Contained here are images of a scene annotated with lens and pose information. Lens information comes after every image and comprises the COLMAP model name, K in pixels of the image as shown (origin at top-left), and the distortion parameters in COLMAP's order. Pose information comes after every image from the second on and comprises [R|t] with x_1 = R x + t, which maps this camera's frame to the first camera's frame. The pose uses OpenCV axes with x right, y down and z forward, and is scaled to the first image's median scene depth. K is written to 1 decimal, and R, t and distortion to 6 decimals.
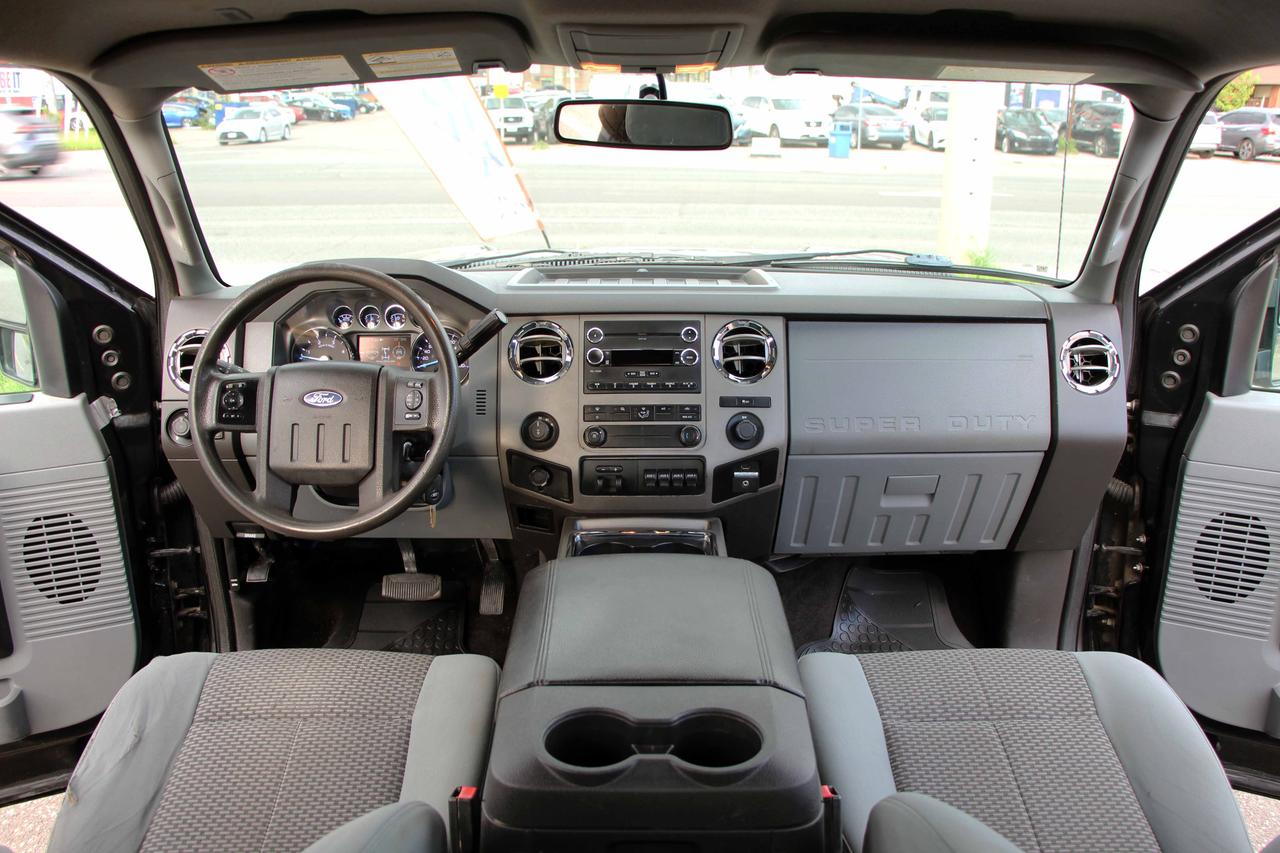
lens RADIAL K [[1053.0, 0, 639.2], [0, 1053.0, 422.9], [0, 0, 1]] dist [-0.183928, 0.148008]
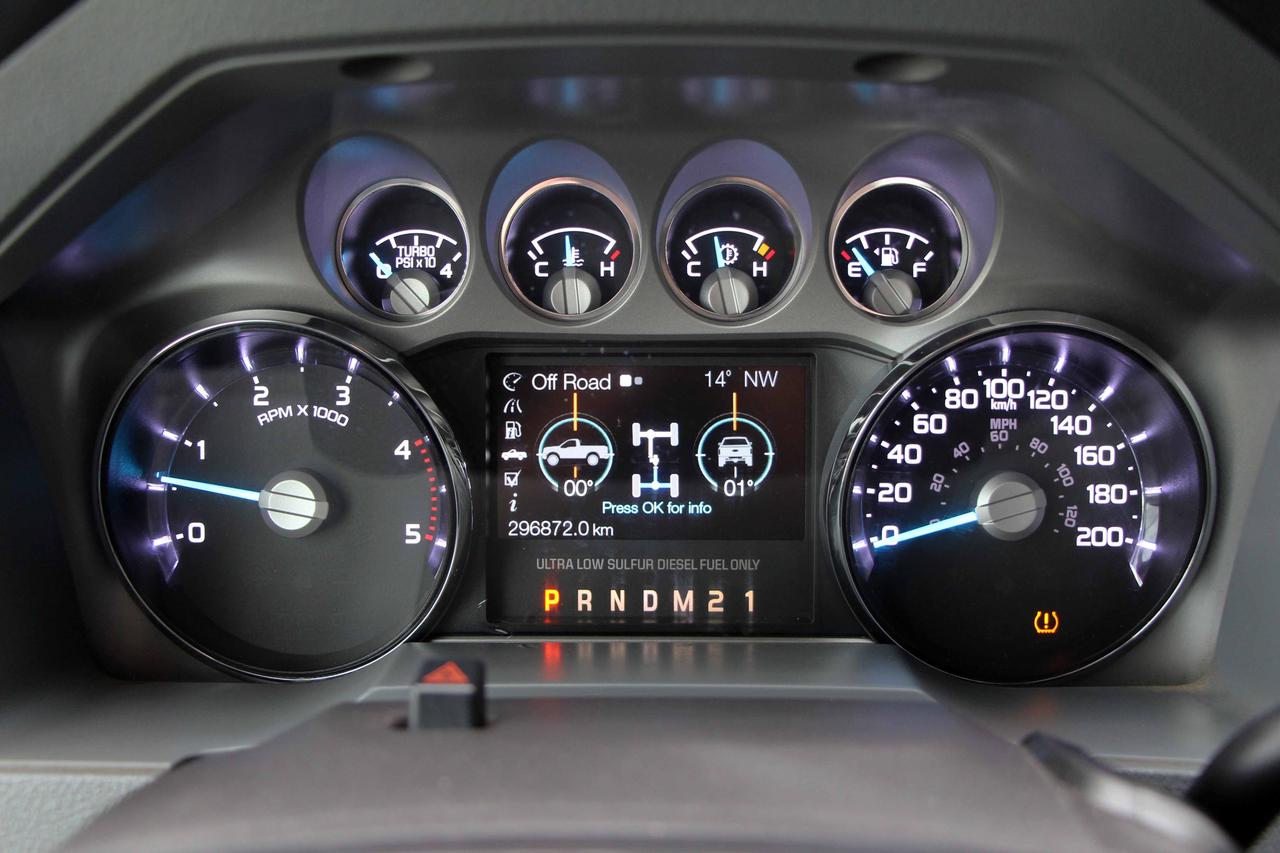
lens RADIAL K [[1751.8, 0, 647.1], [0, 1751.8, 433.2], [0, 0, 1]] dist [-0.125992, 0.000000]
pose [[0.999392, 0.004359, -0.034578, -0.254113], [-0.003317, 0.999541, 0.030128, -0.086806], [0.034694, -0.029995, 0.998948, 0.770485]]
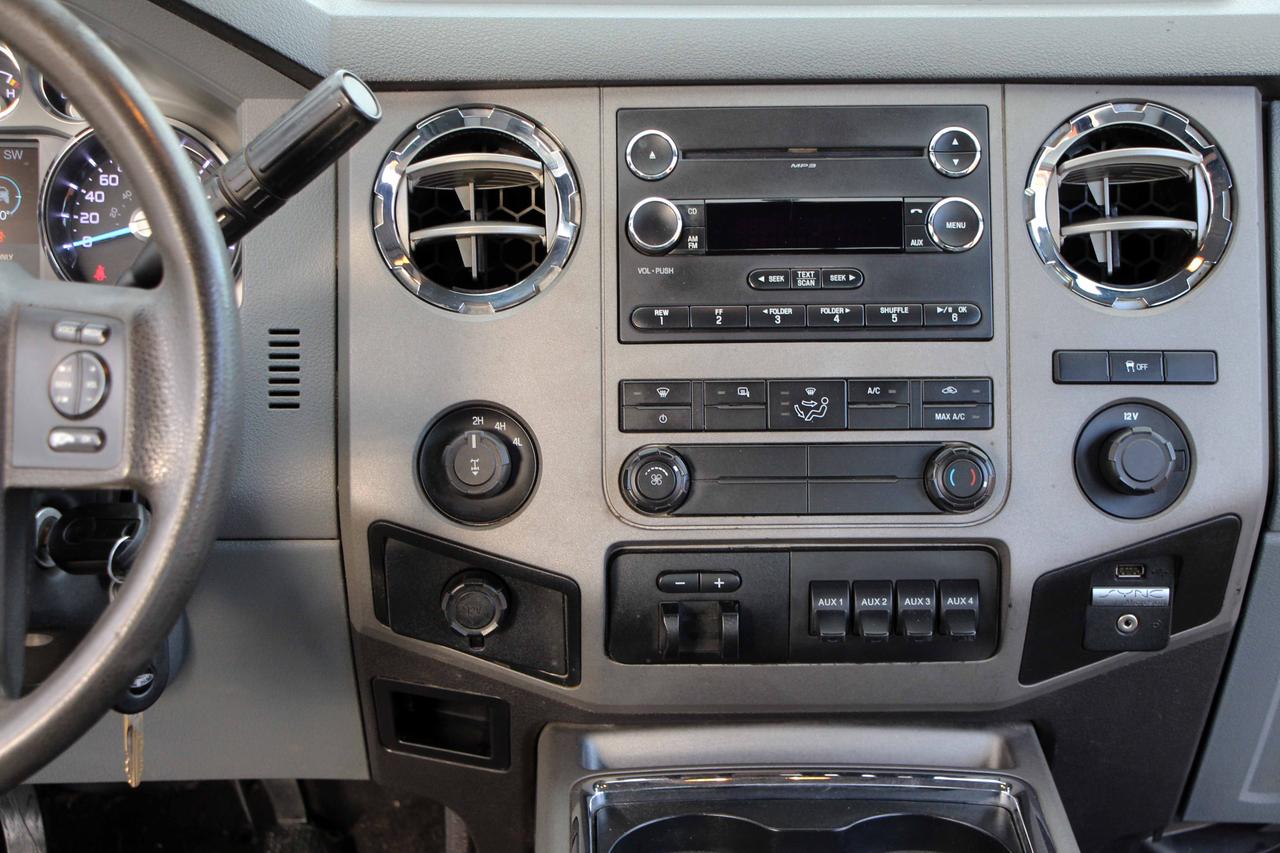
lens RADIAL K [[2715.4, 0, 641.9], [0, 2715.4, 430.4], [0, 0, 1]] dist [0.259897, 0.000000]
pose [[0.999653, -0.003575, 0.026079, -0.066919], [0.002461, 0.999089, 0.042613, -0.036188], [-0.026207, -0.042534, 0.998751, 0.190549]]
